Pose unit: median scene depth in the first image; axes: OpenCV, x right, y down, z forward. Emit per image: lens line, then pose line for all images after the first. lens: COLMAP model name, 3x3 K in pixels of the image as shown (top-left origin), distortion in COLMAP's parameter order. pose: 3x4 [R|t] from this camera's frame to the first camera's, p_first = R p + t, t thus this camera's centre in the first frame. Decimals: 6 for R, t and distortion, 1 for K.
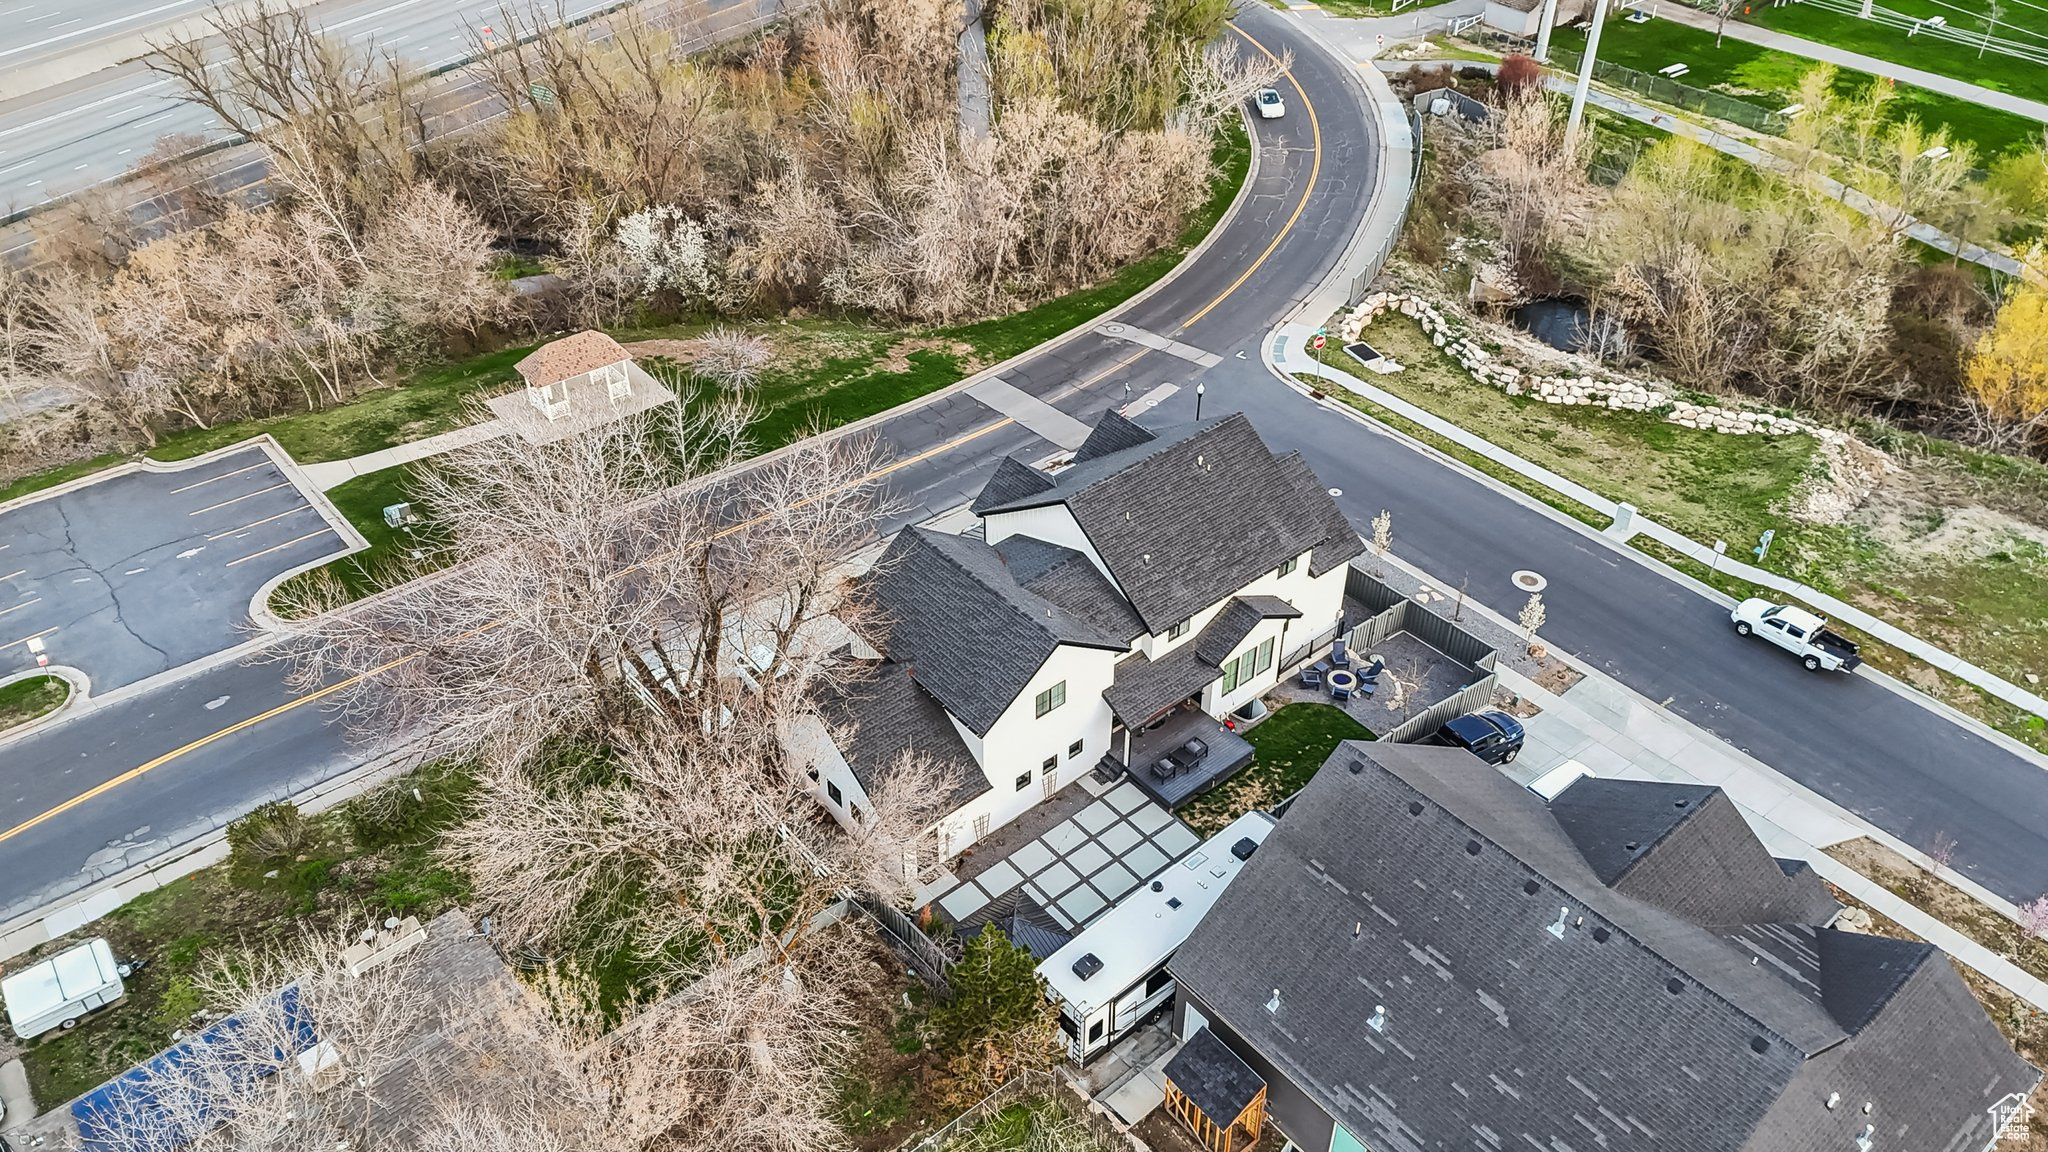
lens RADIAL K [[1545.4, 0, 1023.7], [0, 1545.4, 585.3], [0, 0, 1]] dist [0.062148, -0.057842]
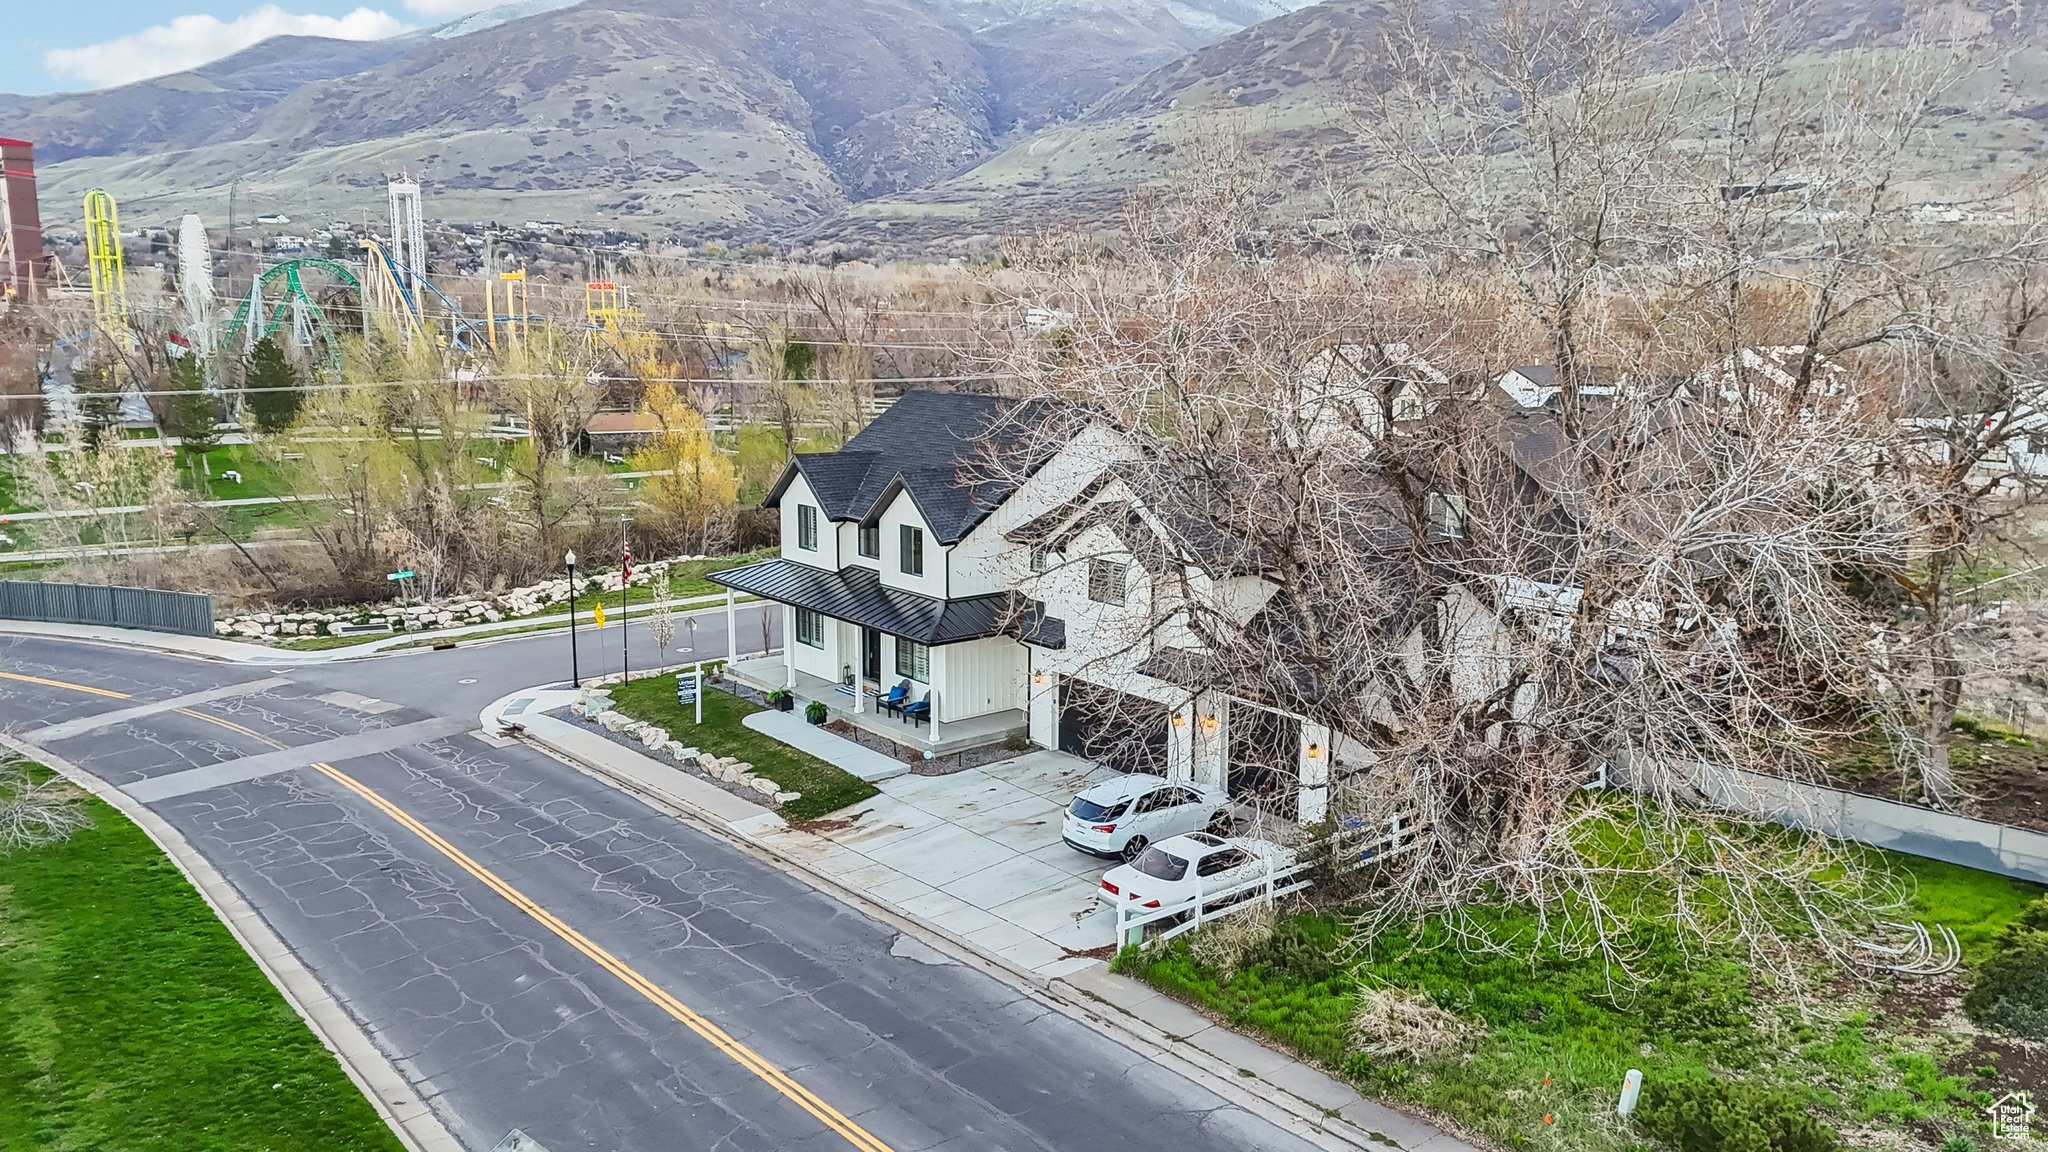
lens RADIAL K [[1545.4, 0, 1030.9], [0, 1545.4, 572.0], [0, 0, 1]] dist [0.062148, -0.057842]
pose [[0.025763, -0.176379, 0.983985, -0.537428], [0.610068, 0.782539, 0.124297, -0.076724], [-0.791930, 0.597096, 0.127764, 0.704935]]
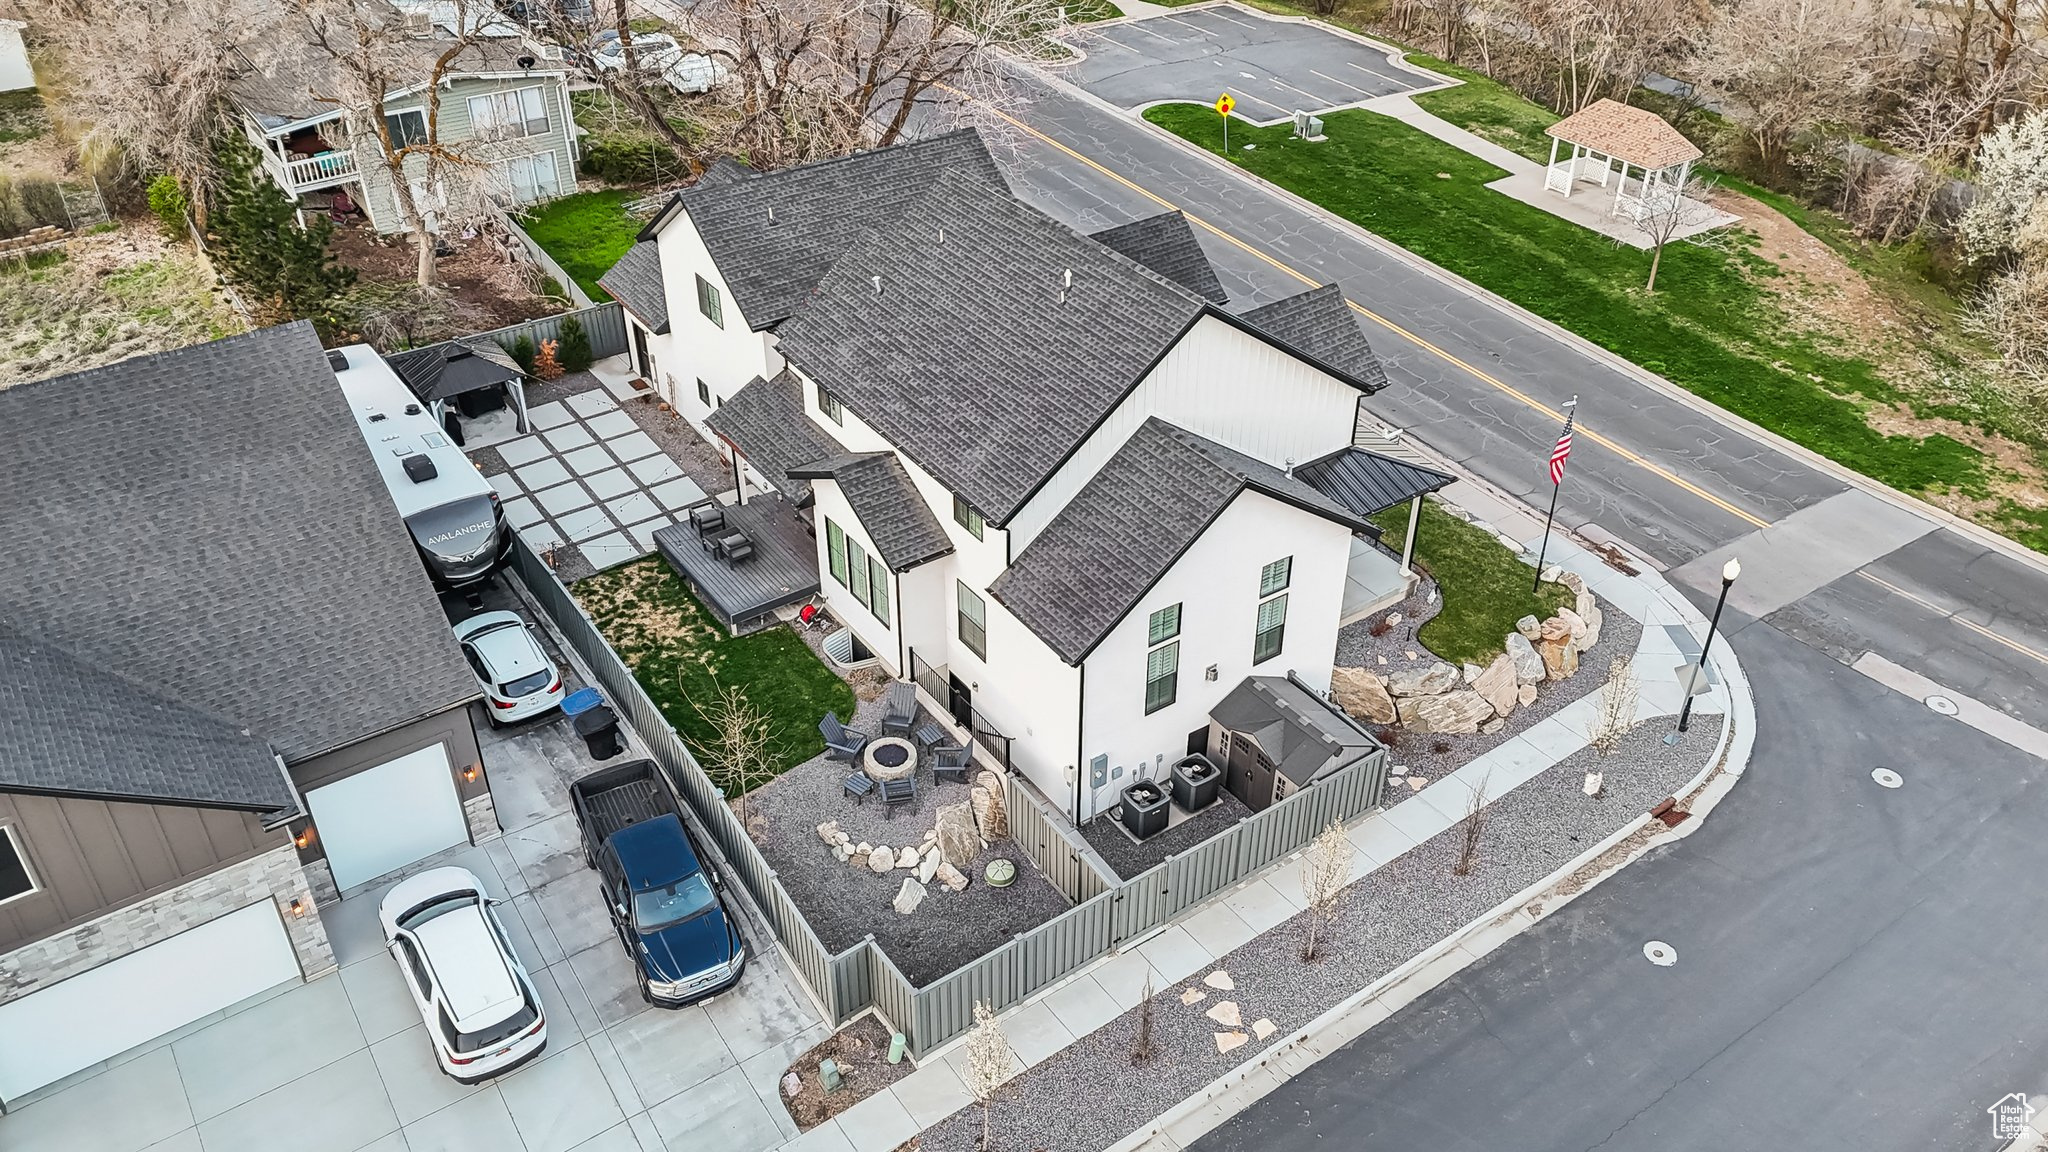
lens RADIAL K [[1545.4, 0, 1028.9], [0, 1545.4, 579.5], [0, 0, 1]] dist [0.062148, -0.057842]
pose [[-0.097288, 0.559959, -0.822789, 0.474320], [-0.612817, 0.617704, 0.492846, -0.208598], [0.784213, 0.552167, 0.283057, 0.674410]]
